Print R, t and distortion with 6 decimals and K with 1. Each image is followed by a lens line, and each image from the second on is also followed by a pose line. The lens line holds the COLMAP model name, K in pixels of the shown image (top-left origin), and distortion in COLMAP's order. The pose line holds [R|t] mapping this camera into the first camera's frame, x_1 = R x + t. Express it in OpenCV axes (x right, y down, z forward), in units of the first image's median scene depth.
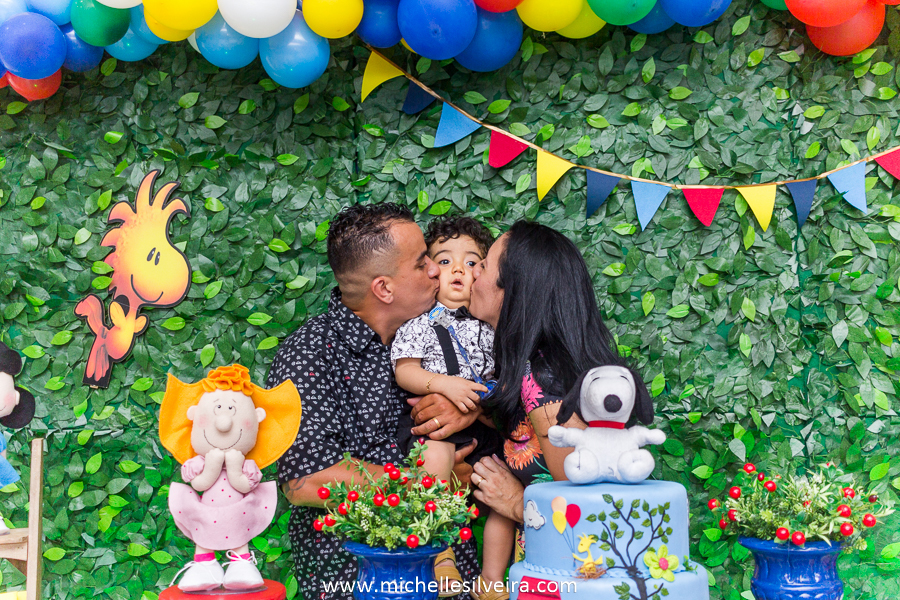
lens RADIAL K [[1012.9, 0, 449.2], [0, 1012.9, 305.2], [0, 0, 1]] dist [0.005136, 0.033844]
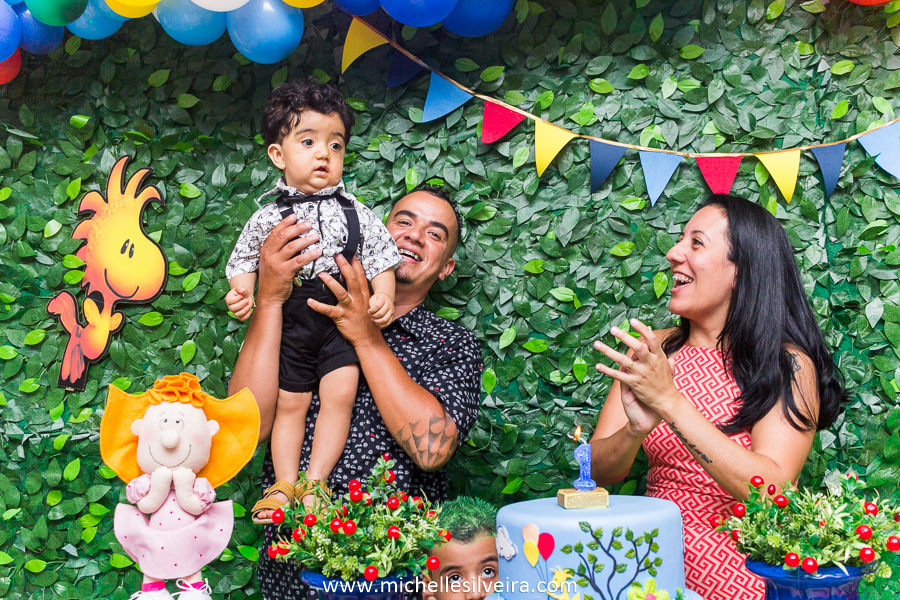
lens RADIAL K [[1023.7, 0, 452.6], [0, 1023.7, 300.8], [0, 0, 1]] dist [0.013077, 0.006168]
pose [[0.998687, -0.025295, -0.044544, 0.049542], [0.026570, 0.999248, 0.028251, -0.018223], [0.043796, -0.029397, 0.998608, 0.067970]]
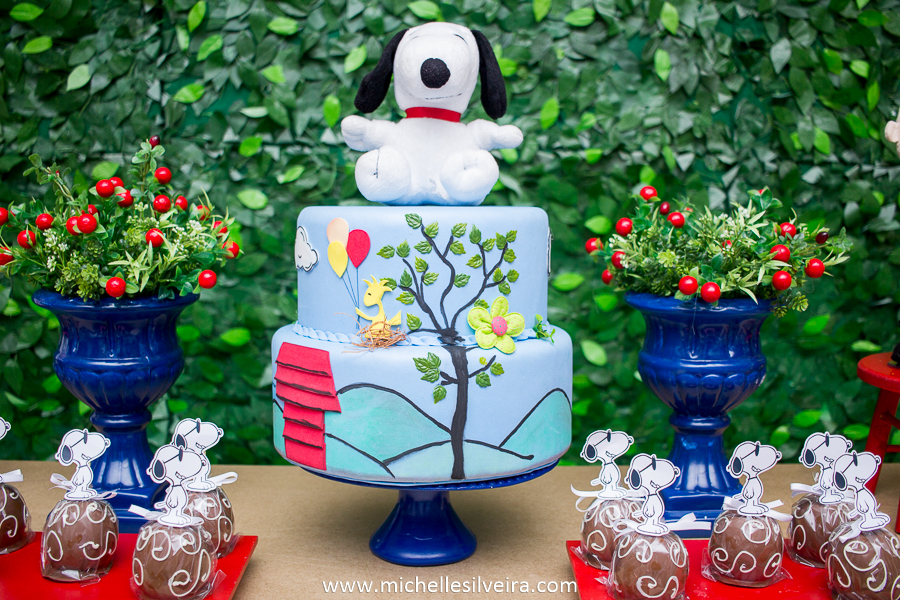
lens RADIAL K [[1006.4, 0, 450.0], [0, 1006.4, 300.0], [0, 0, 1]] dist [-0.105643, 0.061553]
pose [[0.997315, 0.017036, 0.071218, 0.077730], [-0.031177, 0.978792, 0.202470, 0.065102], [-0.066258, -0.204147, 0.976695, 0.226389]]
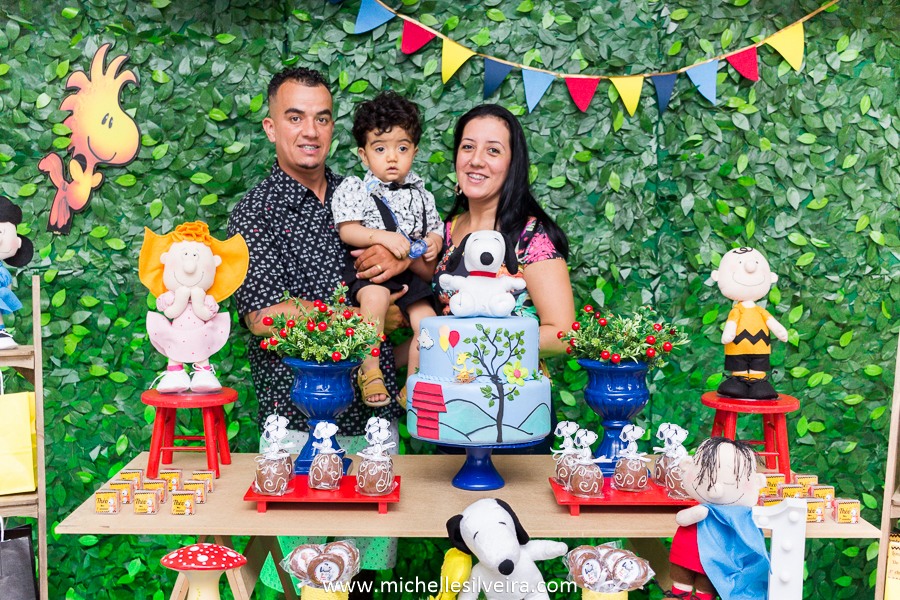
lens RADIAL K [[1052.7, 0, 428.6], [0, 1052.7, 299.2], [0, 0, 1]] dist [0.010352, 0.015301]
pose [[0.997452, 0.019951, 0.068495, -0.006723], [-0.029396, 0.989745, 0.139785, -0.026115], [-0.065003, -0.141442, 0.987810, -0.234438]]
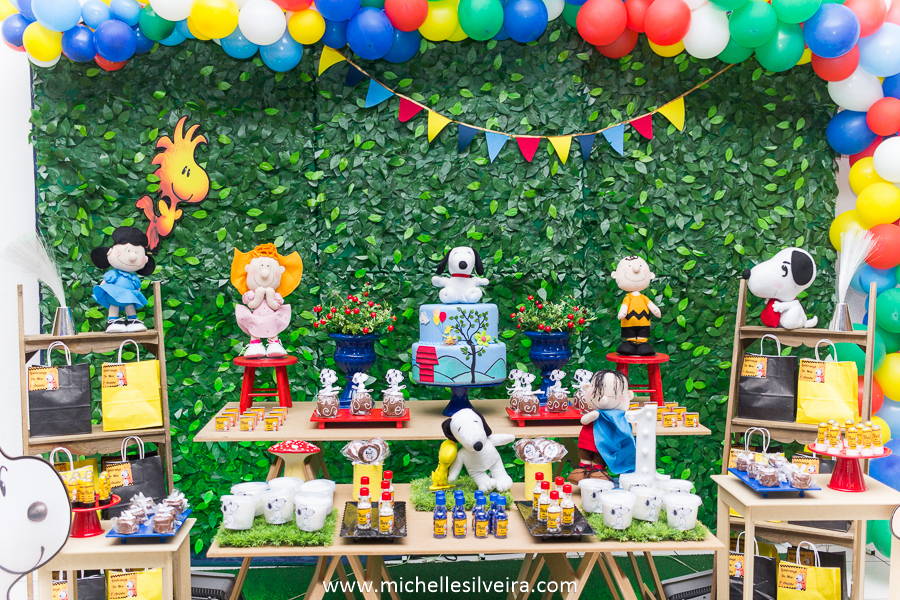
lens RADIAL K [[991.3, 0, 449.0], [0, 991.3, 305.3], [0, 0, 1]] dist [0.012485, 0.007747]
pose [[0.993655, 0.005358, 0.112345, -0.057418], [-0.019923, 0.991454, 0.128925, -0.049837], [-0.110694, -0.130345, 0.985270, -0.608547]]
